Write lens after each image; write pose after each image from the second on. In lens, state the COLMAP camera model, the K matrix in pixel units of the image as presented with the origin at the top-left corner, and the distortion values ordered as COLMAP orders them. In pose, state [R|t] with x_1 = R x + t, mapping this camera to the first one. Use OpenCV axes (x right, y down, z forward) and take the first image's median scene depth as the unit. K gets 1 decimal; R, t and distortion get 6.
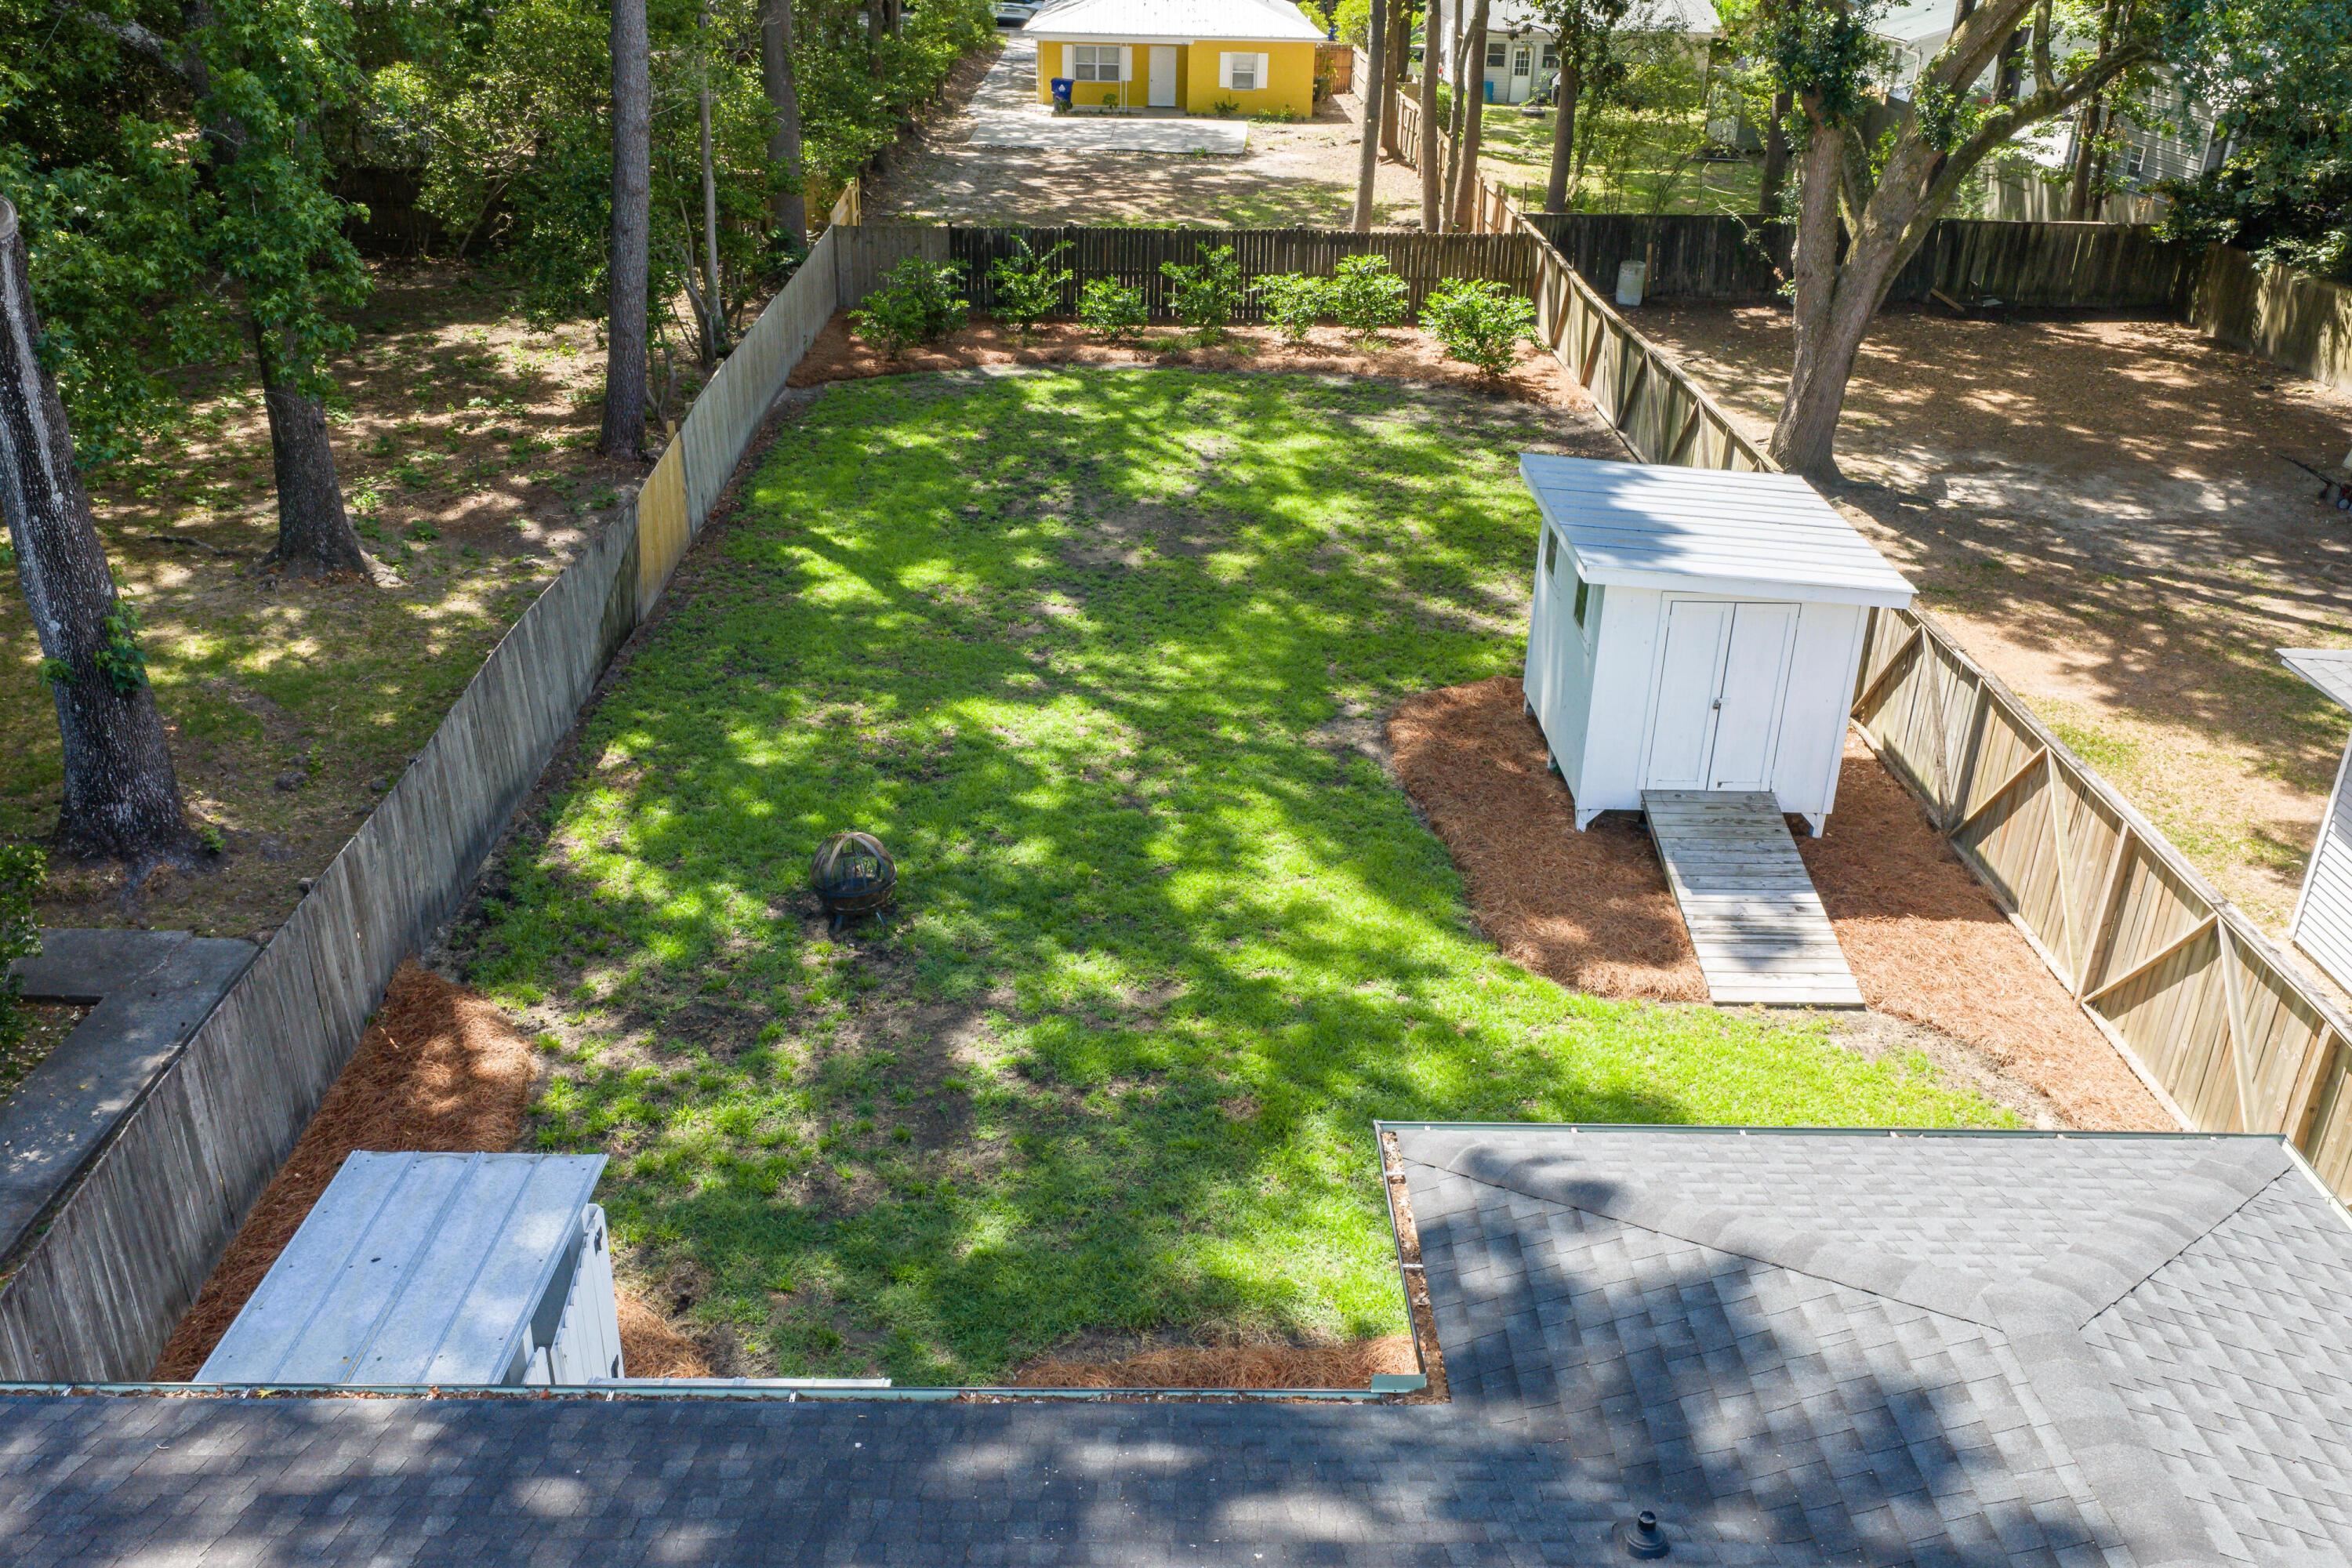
lens RADIAL K [[1924.3, 0, 1189.5], [0, 1924.3, 825.4], [0, 0, 1]] dist [0.014538, -0.012374]
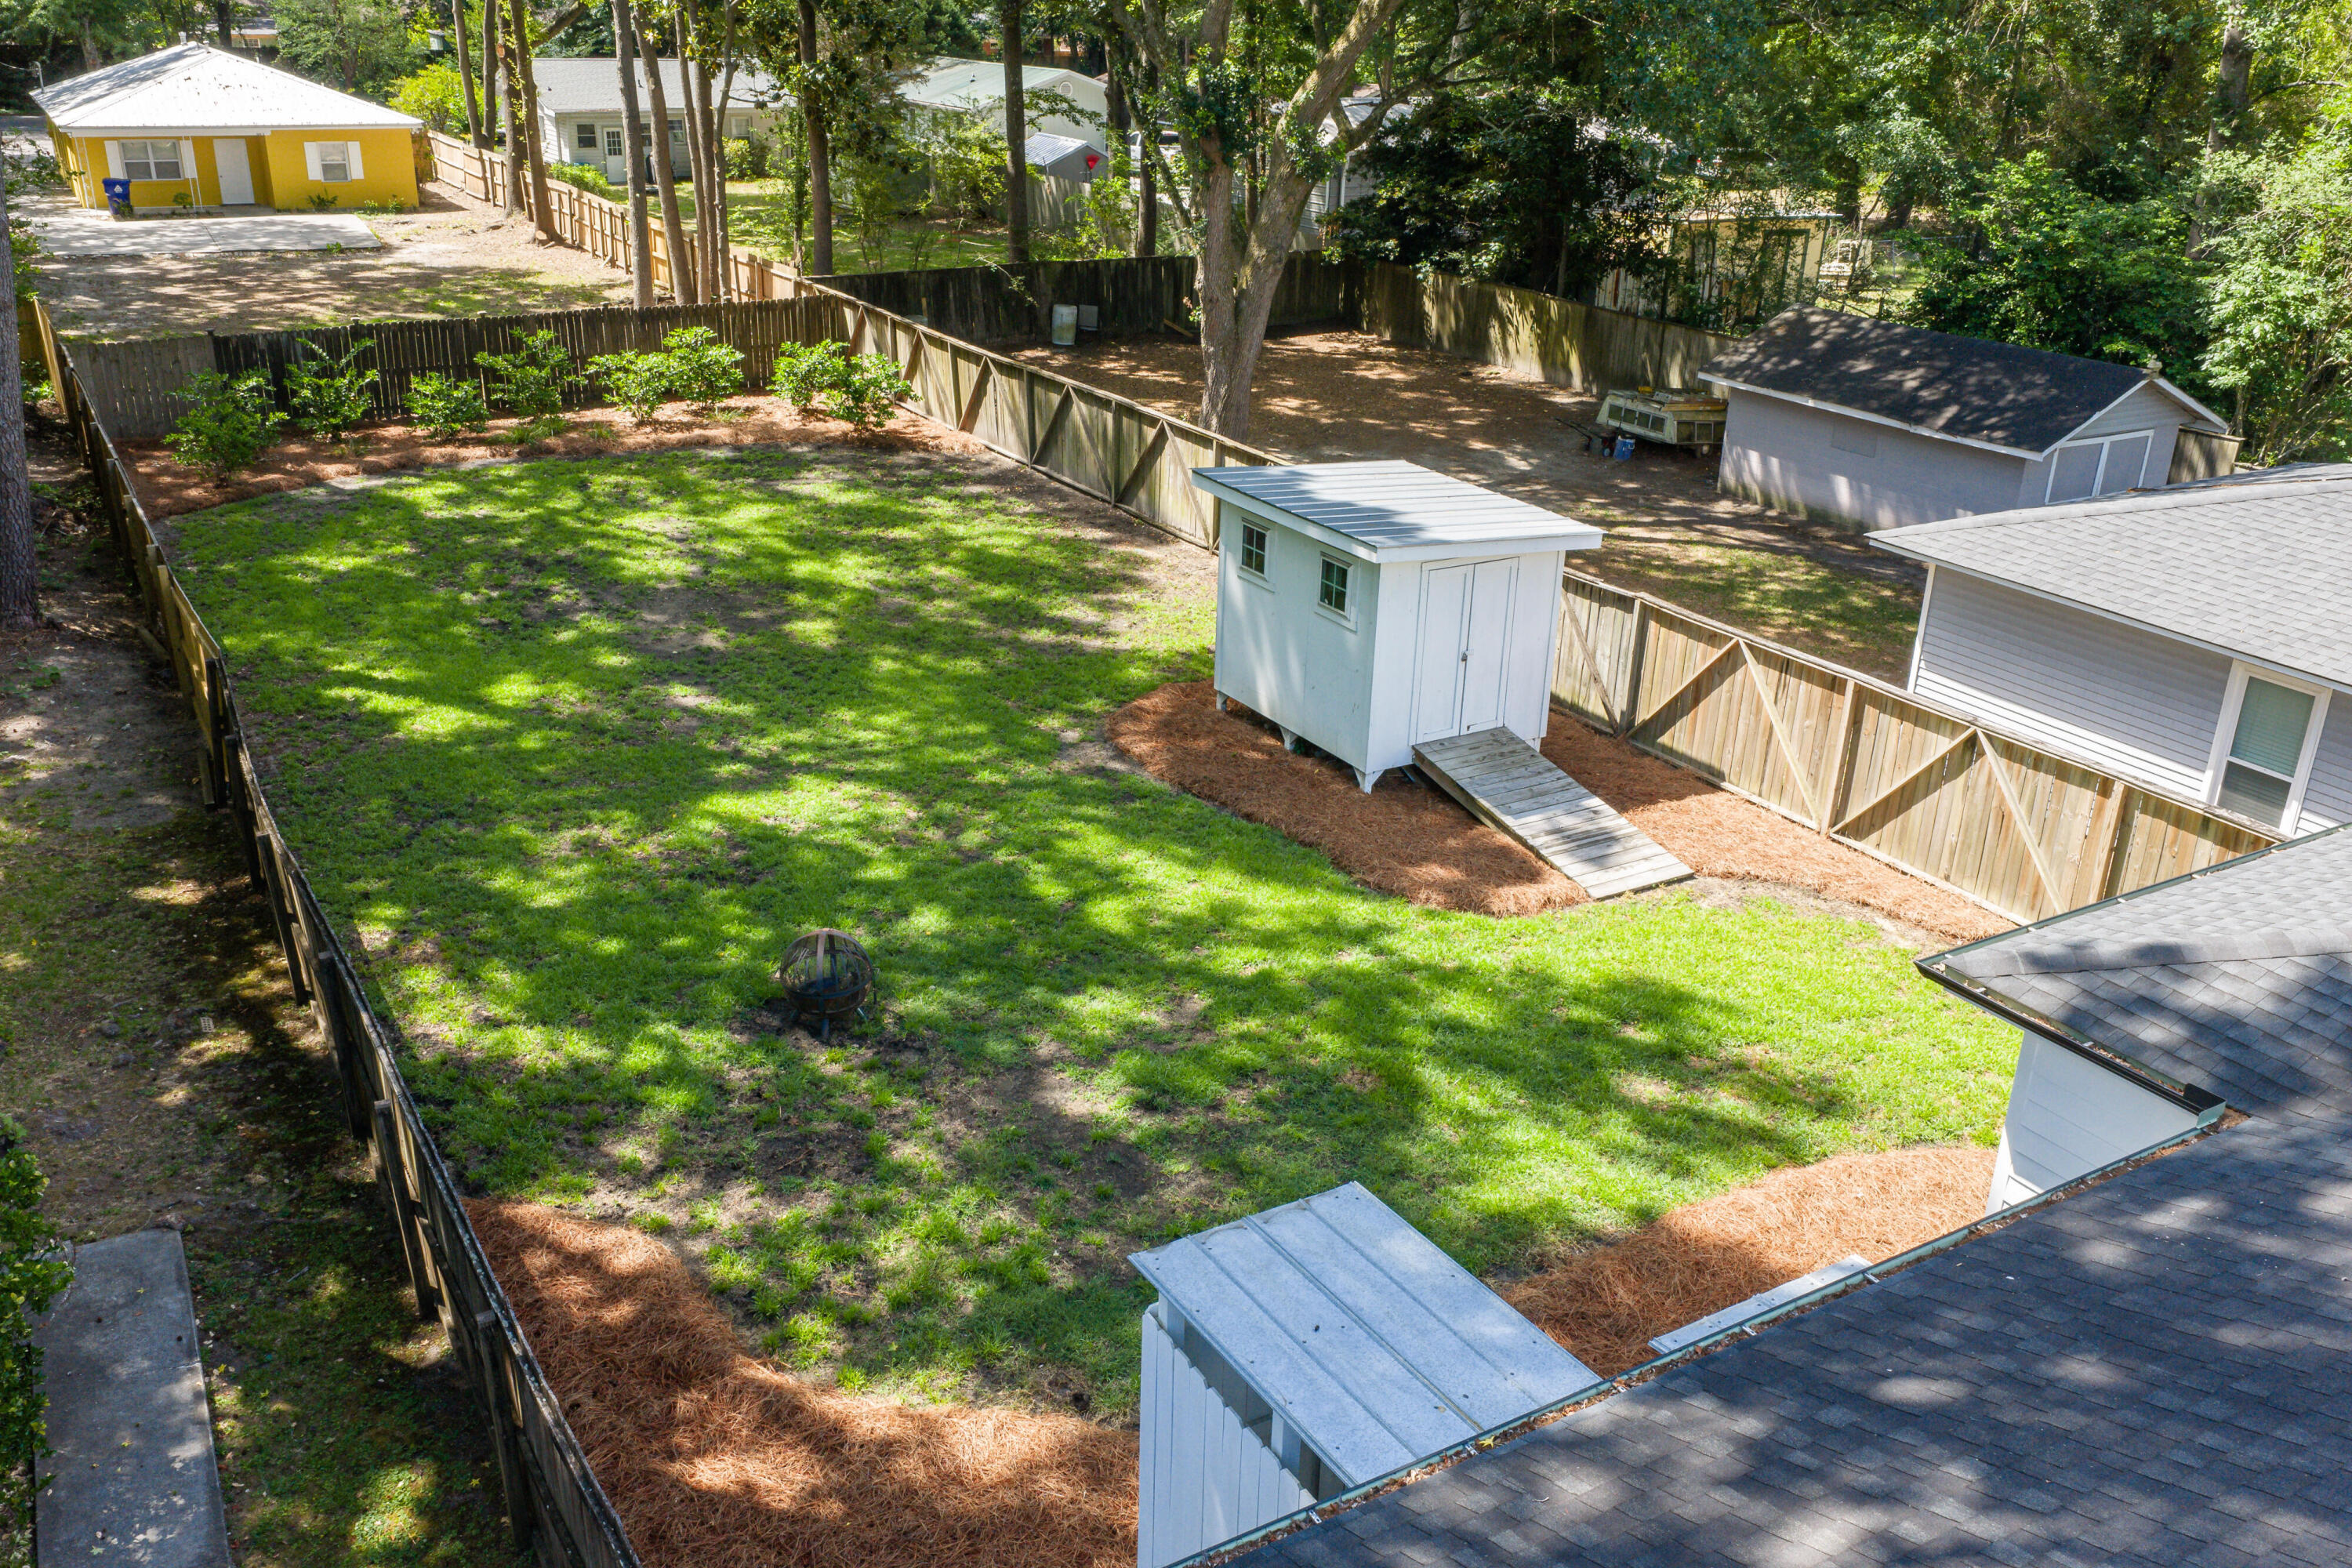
lens RADIAL K [[1909.9, 0, 1178.0], [0, 1909.9, 842.4], [0, 0, 1]] dist [0.011404, -0.014460]
pose [[0.866428, -0.204781, 0.455375, -0.257408], [0.217891, 0.975673, 0.024184, -0.012868], [-0.449249, 0.078269, 0.889971, 0.056804]]
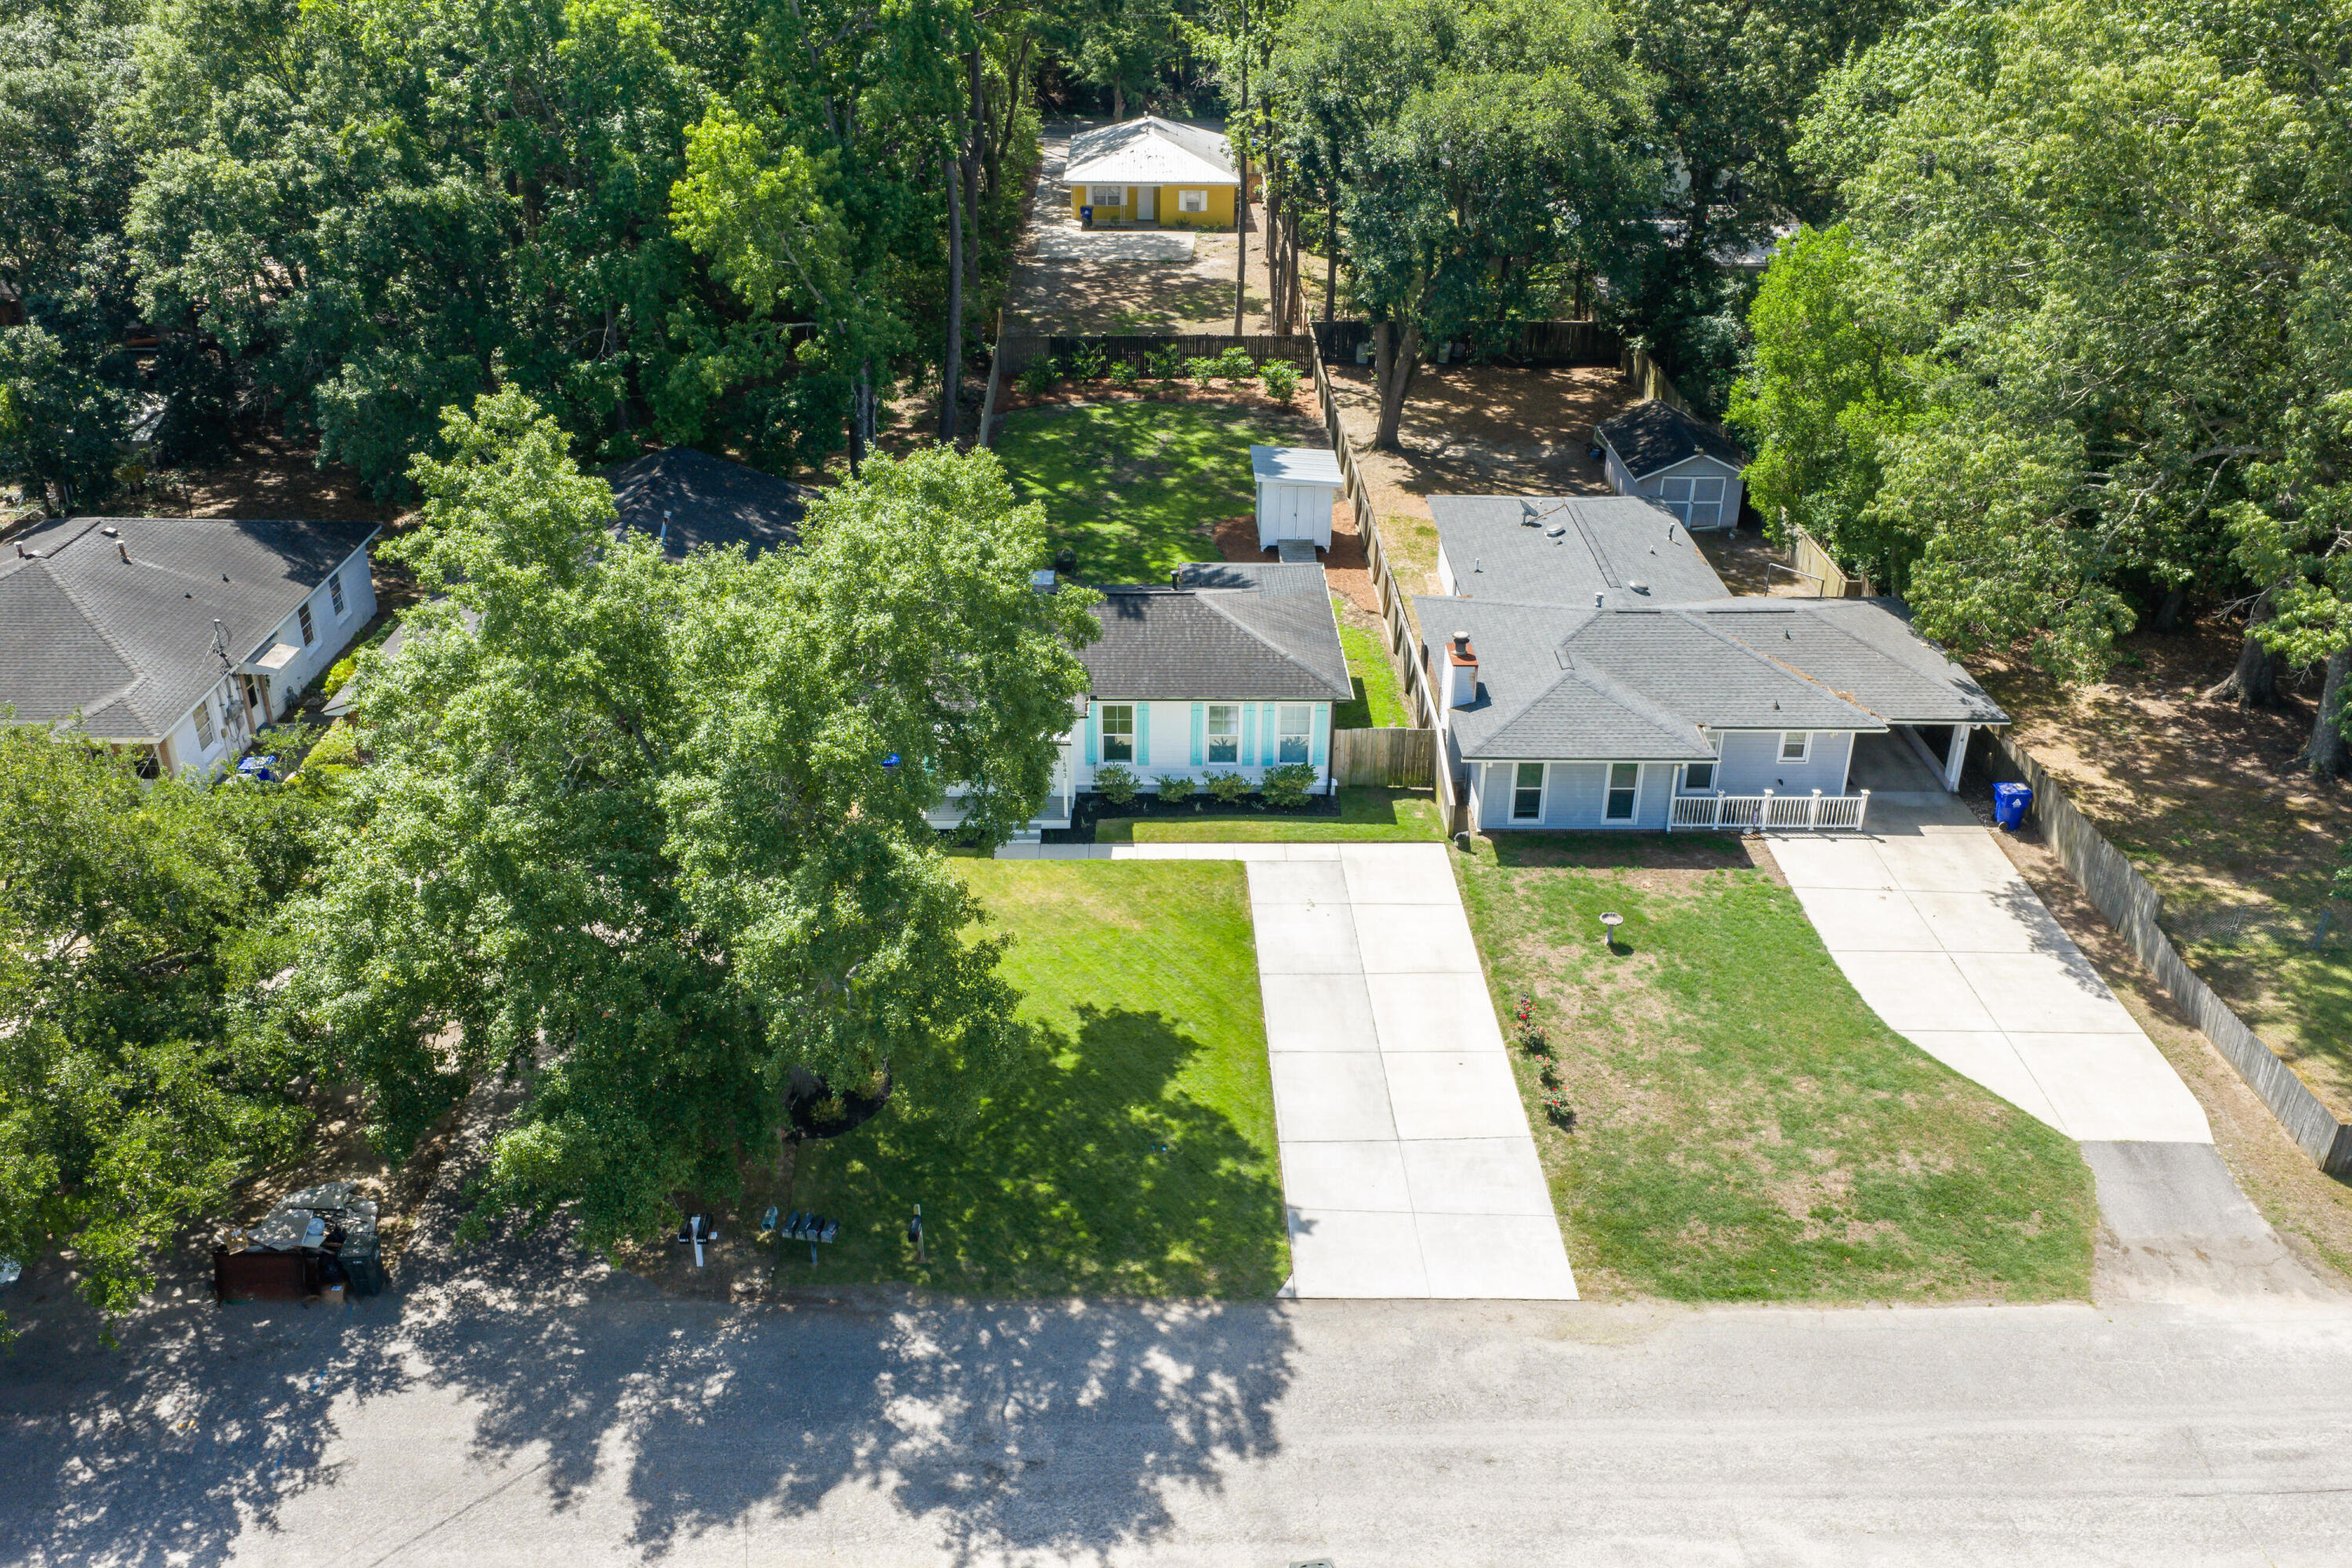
lens RADIAL K [[1909.9, 0, 1178.0], [0, 1909.9, 842.4], [0, 0, 1]] dist [0.011404, -0.014460]
pose [[0.999887, -0.014148, -0.005145, 0.036565], [0.014327, 0.999231, 0.036489, 0.274026], [0.004625, -0.036558, 0.999321, -1.715270]]
